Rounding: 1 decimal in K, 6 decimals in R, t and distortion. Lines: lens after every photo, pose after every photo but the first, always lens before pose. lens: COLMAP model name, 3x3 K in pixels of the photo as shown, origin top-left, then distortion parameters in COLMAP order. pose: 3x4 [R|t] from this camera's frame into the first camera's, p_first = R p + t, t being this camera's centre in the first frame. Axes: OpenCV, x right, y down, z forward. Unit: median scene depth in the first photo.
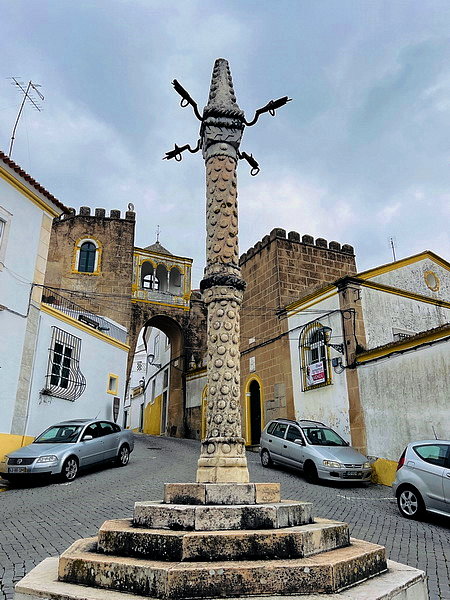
lens RADIAL K [[475.6, 0, 224.1], [0, 475.6, 299.5], [0, 0, 1]] dist [0.081971, -0.122186]
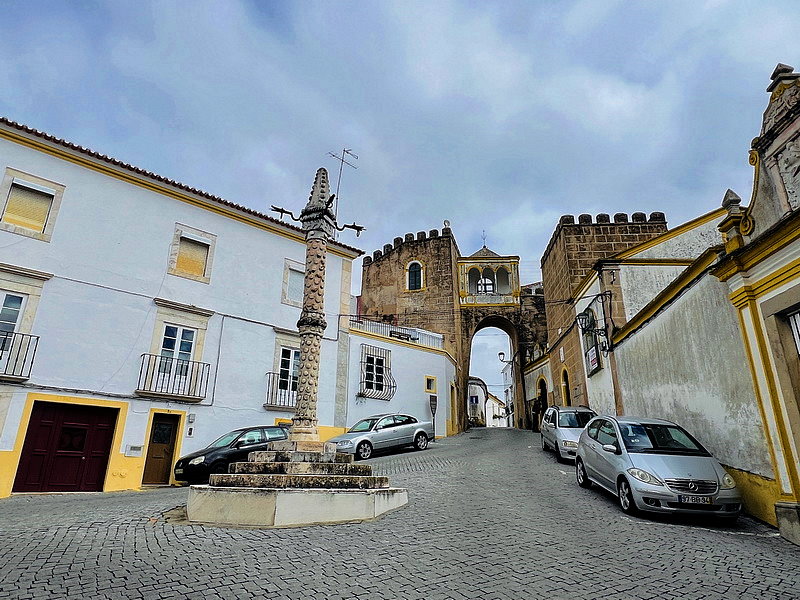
lens RADIAL K [[500.3, 0, 396.7], [0, 500.3, 298.7], [0, 0, 1]] dist [0.002785, 0.000404]
pose [[0.855523, -0.161052, -0.492080, 0.340679], [0.166044, 0.985536, -0.033872, -0.002669], [0.490418, -0.052729, 0.869891, -0.099905]]
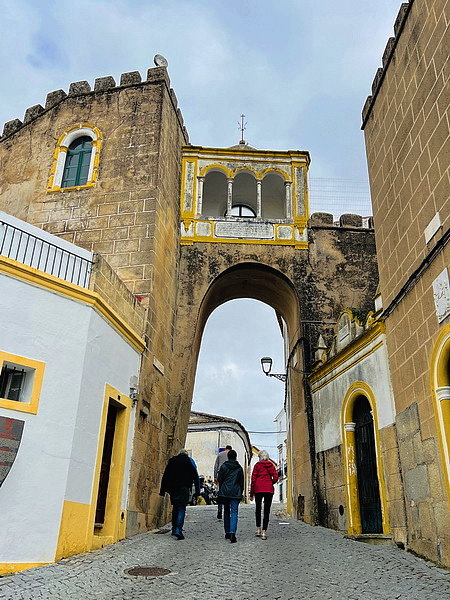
lens RADIAL K [[525.1, 0, 222.9], [0, 525.1, 310.1], [0, 0, 1]] dist [0.069333, -0.007749]
pose [[0.905314, -0.148499, -0.397938, 0.074638], [0.119724, 0.988120, -0.096363, 0.183856], [0.407520, 0.039596, 0.912338, 0.709997]]
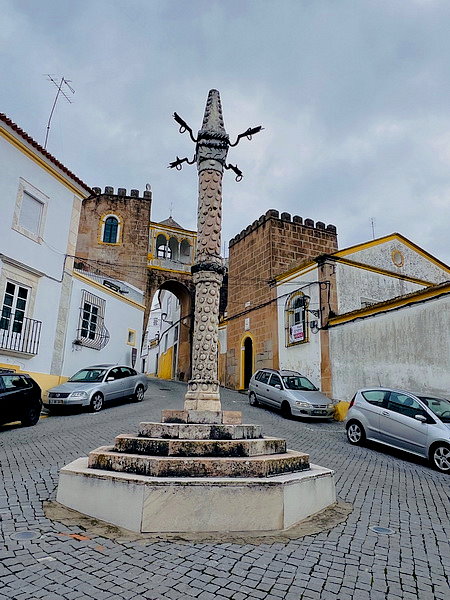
lens RADIAL K [[421.3, 0, 228.4], [0, 421.3, 298.4], [0, 0, 1]] dist [0.000782, -0.002542]
pose [[0.999678, 0.024251, -0.007465, 0.020638], [-0.023567, 0.996424, 0.081138, -0.014895], [0.009406, -0.080936, 0.996675, -0.060527]]
